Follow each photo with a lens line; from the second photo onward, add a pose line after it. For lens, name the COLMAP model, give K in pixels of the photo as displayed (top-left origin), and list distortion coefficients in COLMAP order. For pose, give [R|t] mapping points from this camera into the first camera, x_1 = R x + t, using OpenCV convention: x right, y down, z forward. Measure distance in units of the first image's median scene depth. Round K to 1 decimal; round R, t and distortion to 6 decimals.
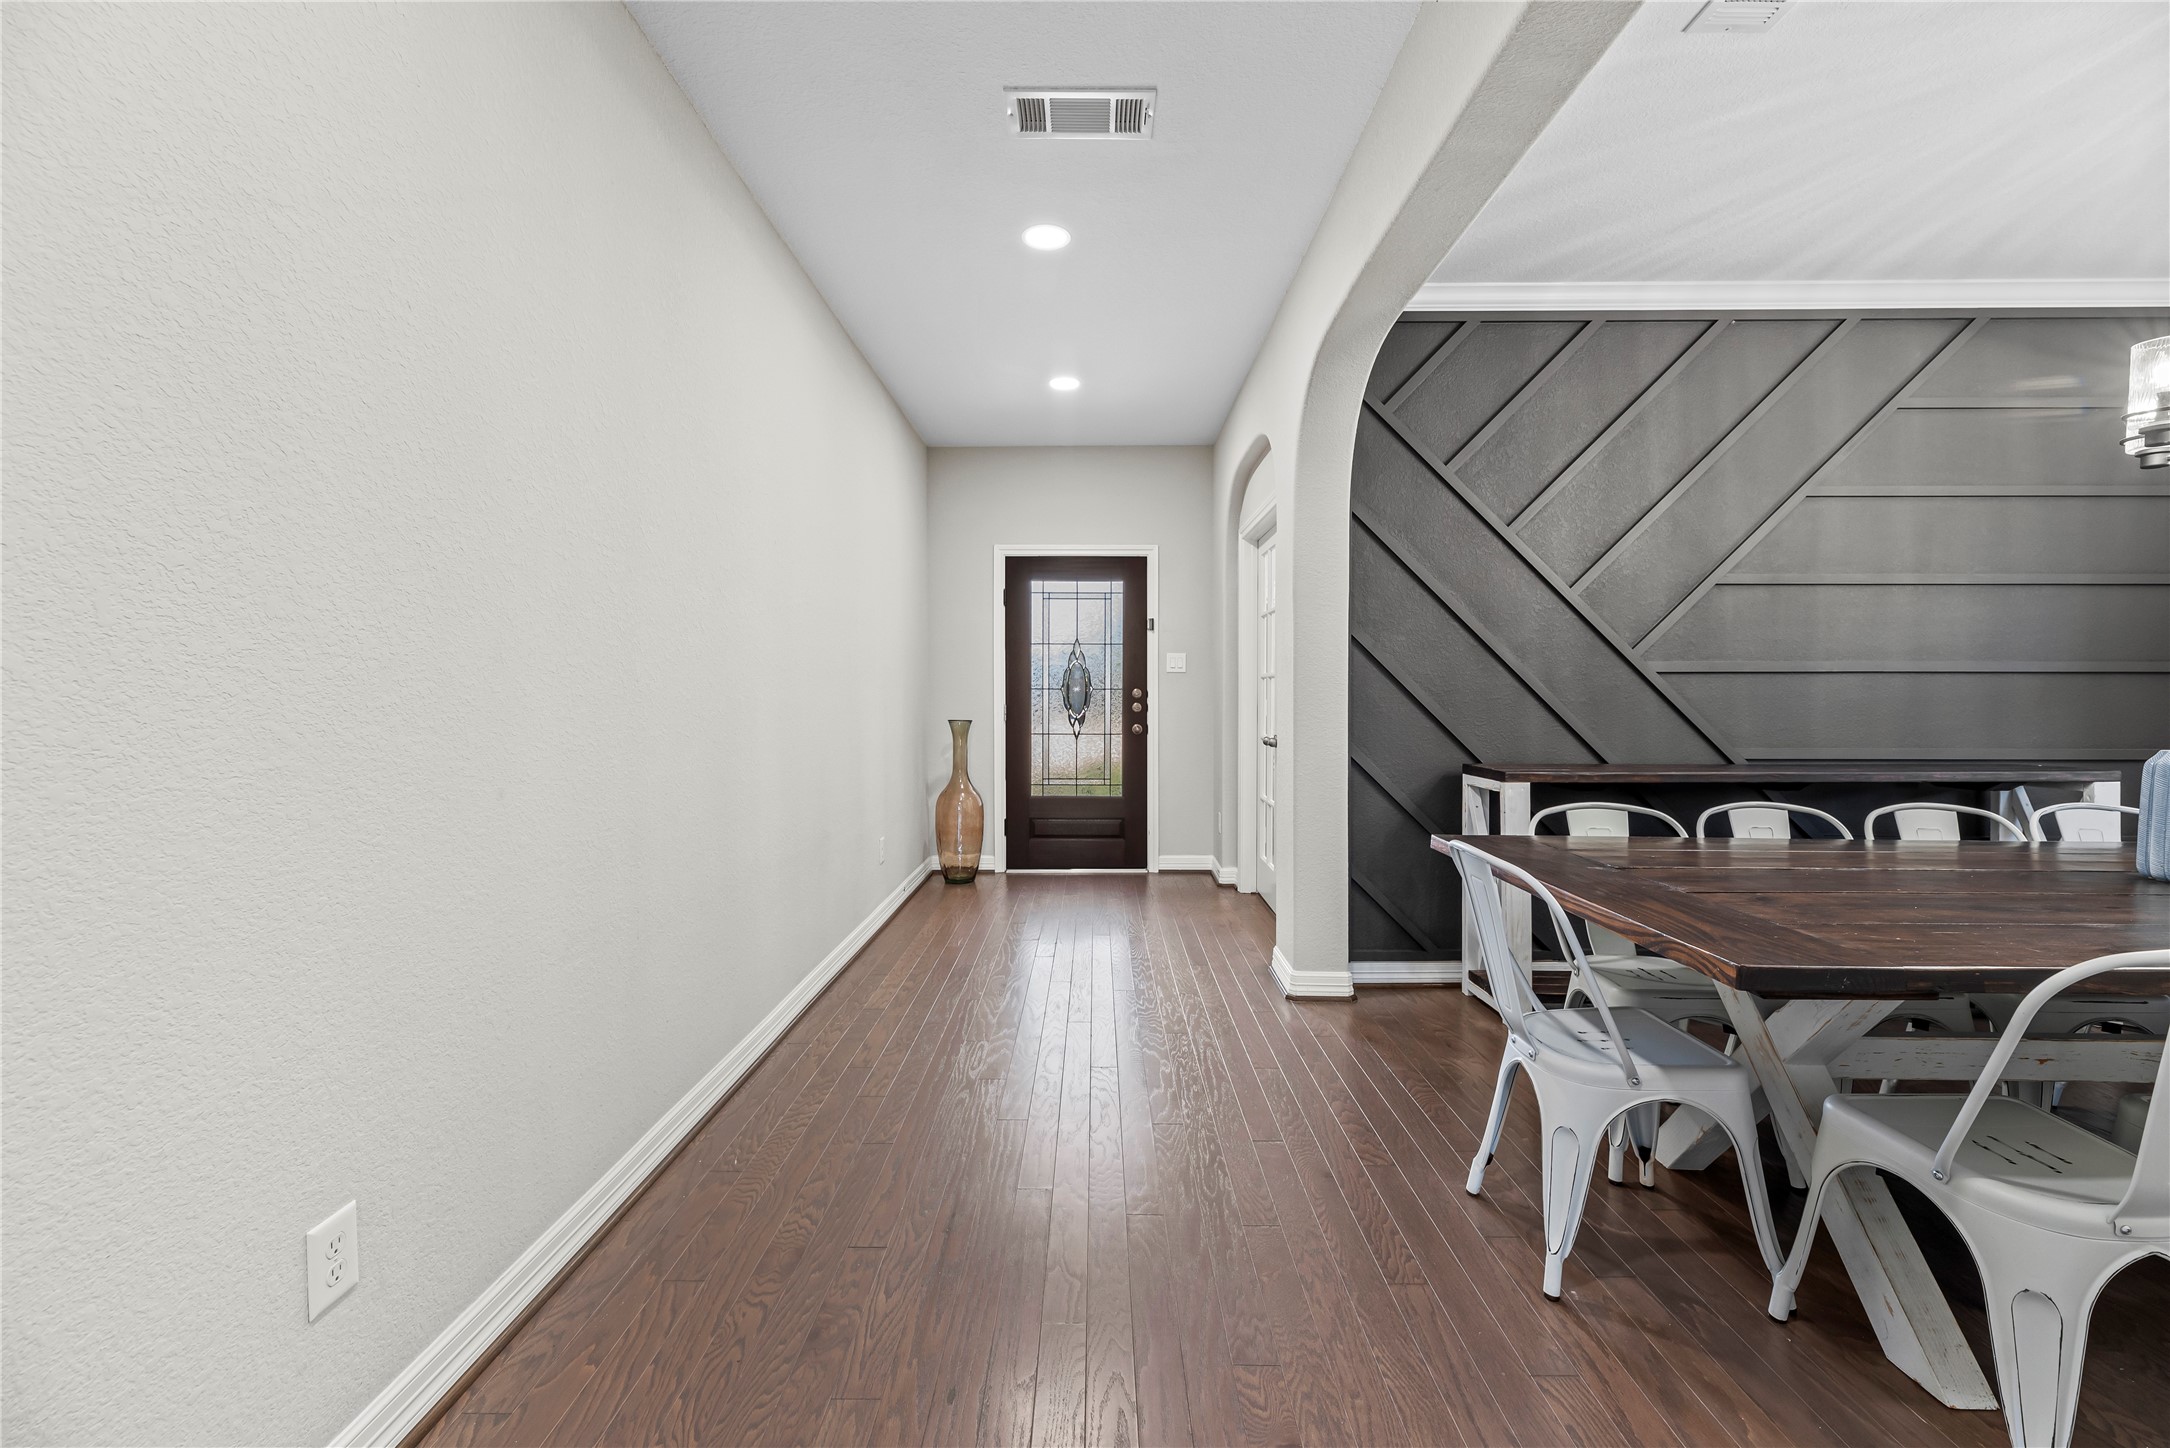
lens RADIAL K [[881.0, 0, 1084.6], [0, 881.0, 725.3], [0, 0, 1]] dist [-0.000445, 0.000744]
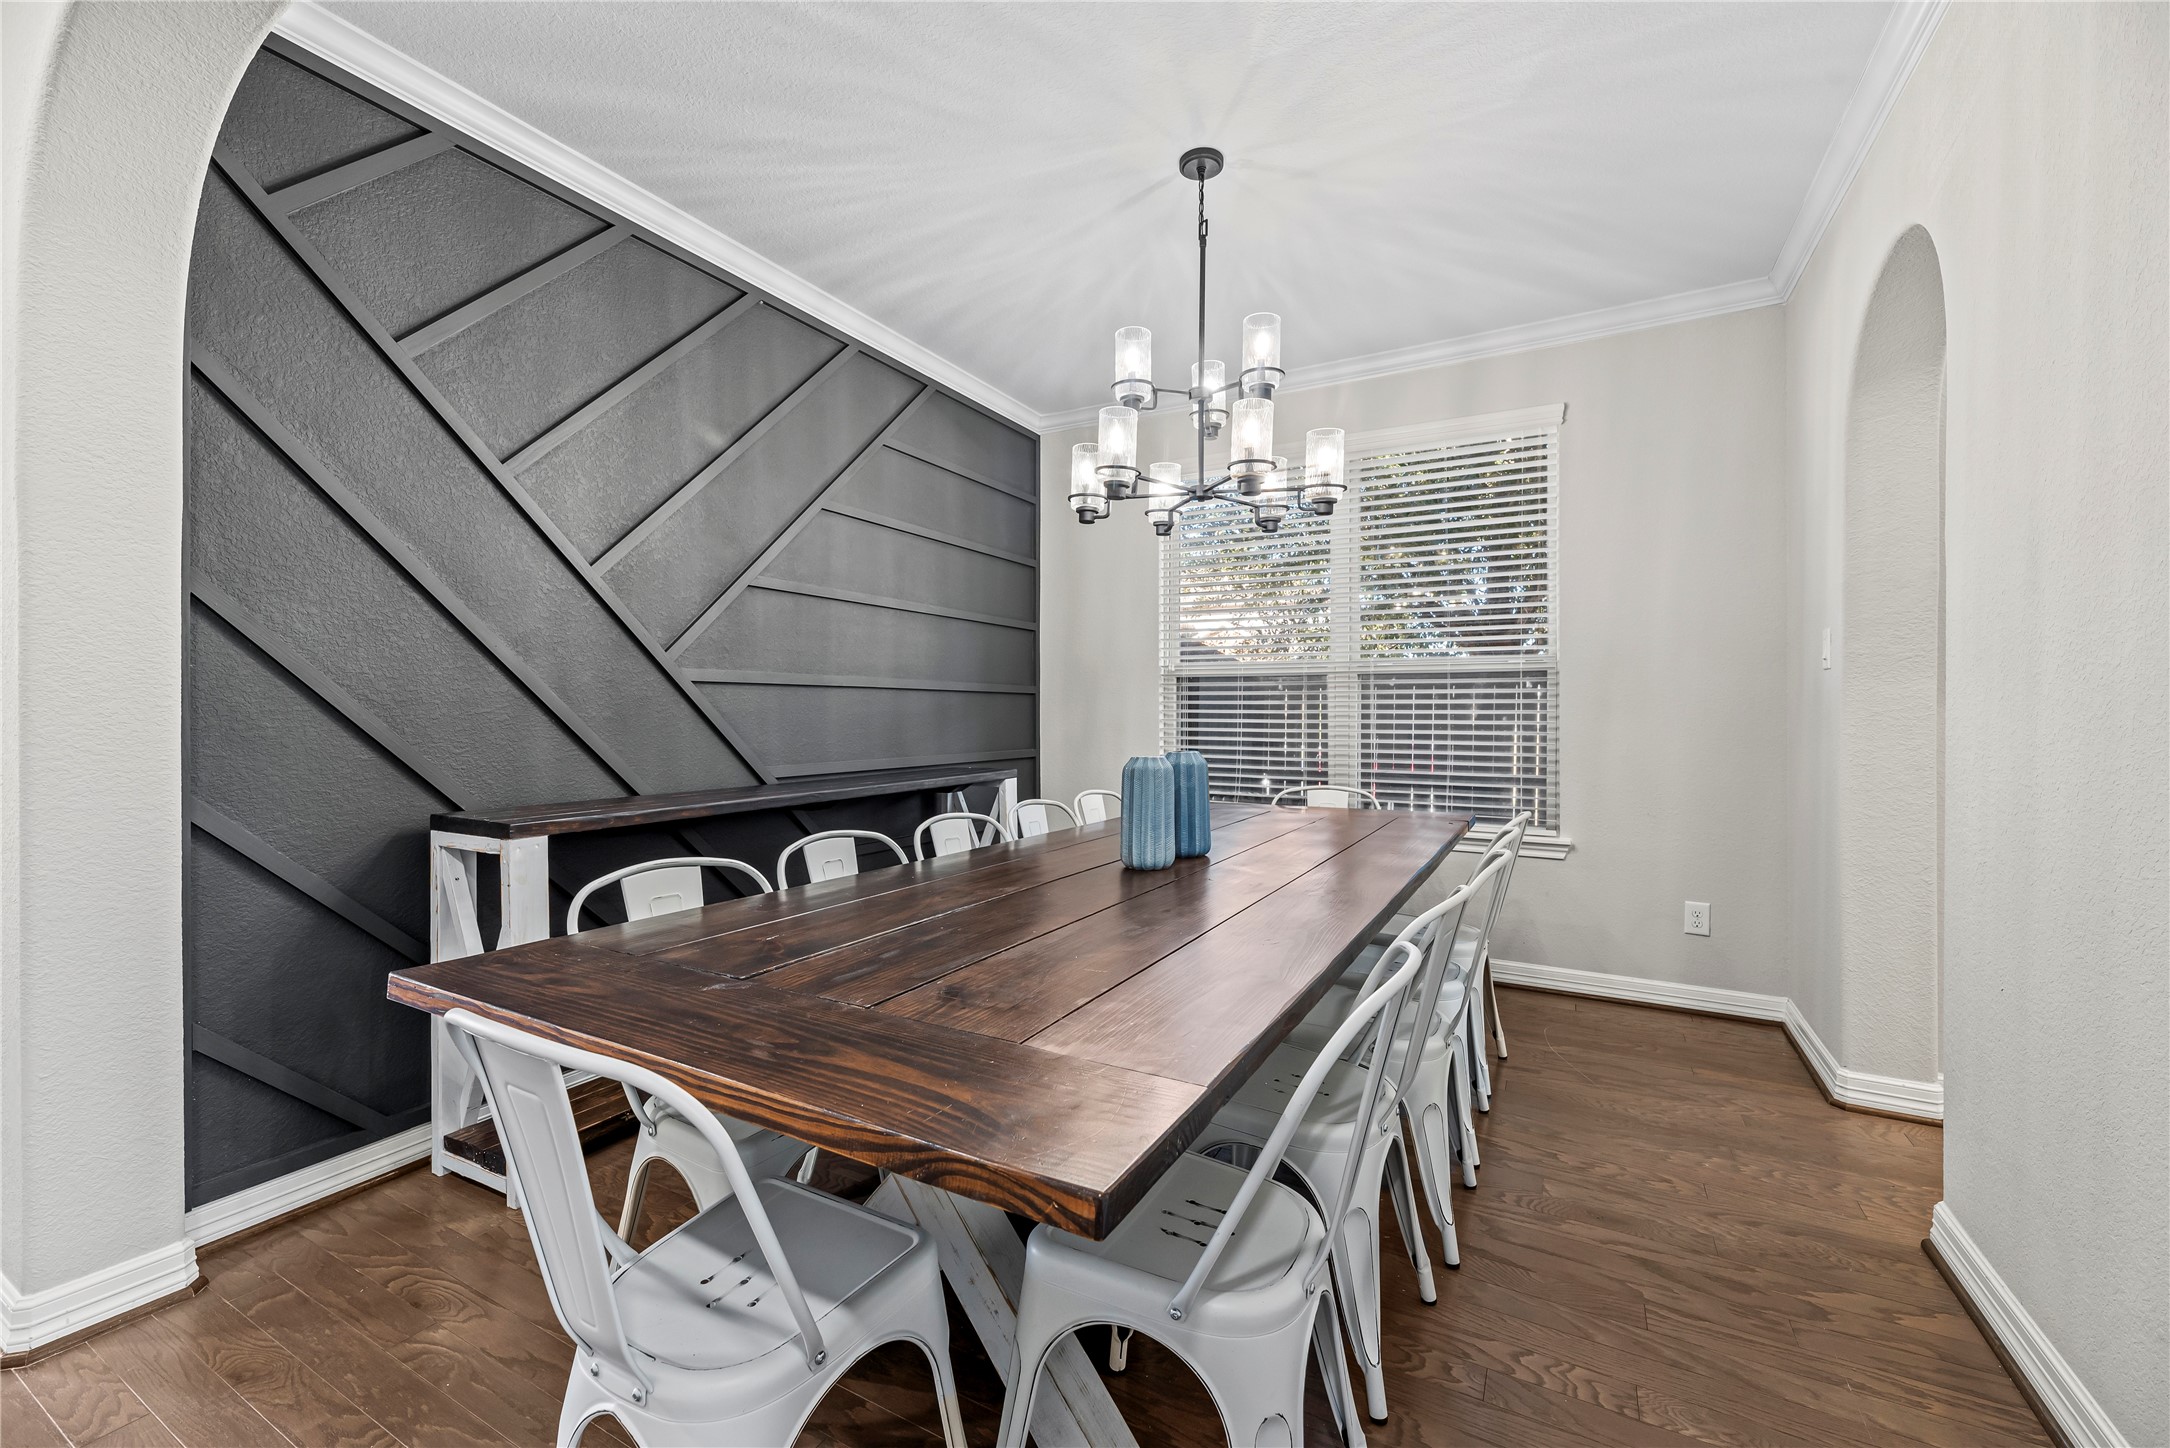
lens RADIAL K [[881.0, 0, 1092.0], [0, 881.0, 705.4], [0, 0, 1]] dist [-0.000445, 0.000744]
pose [[0.474593, 0.007171, 0.880176, 0.093802], [0.026935, 0.999380, -0.022666, -0.008411], [-0.879793, 0.034465, 0.474106, 0.271932]]
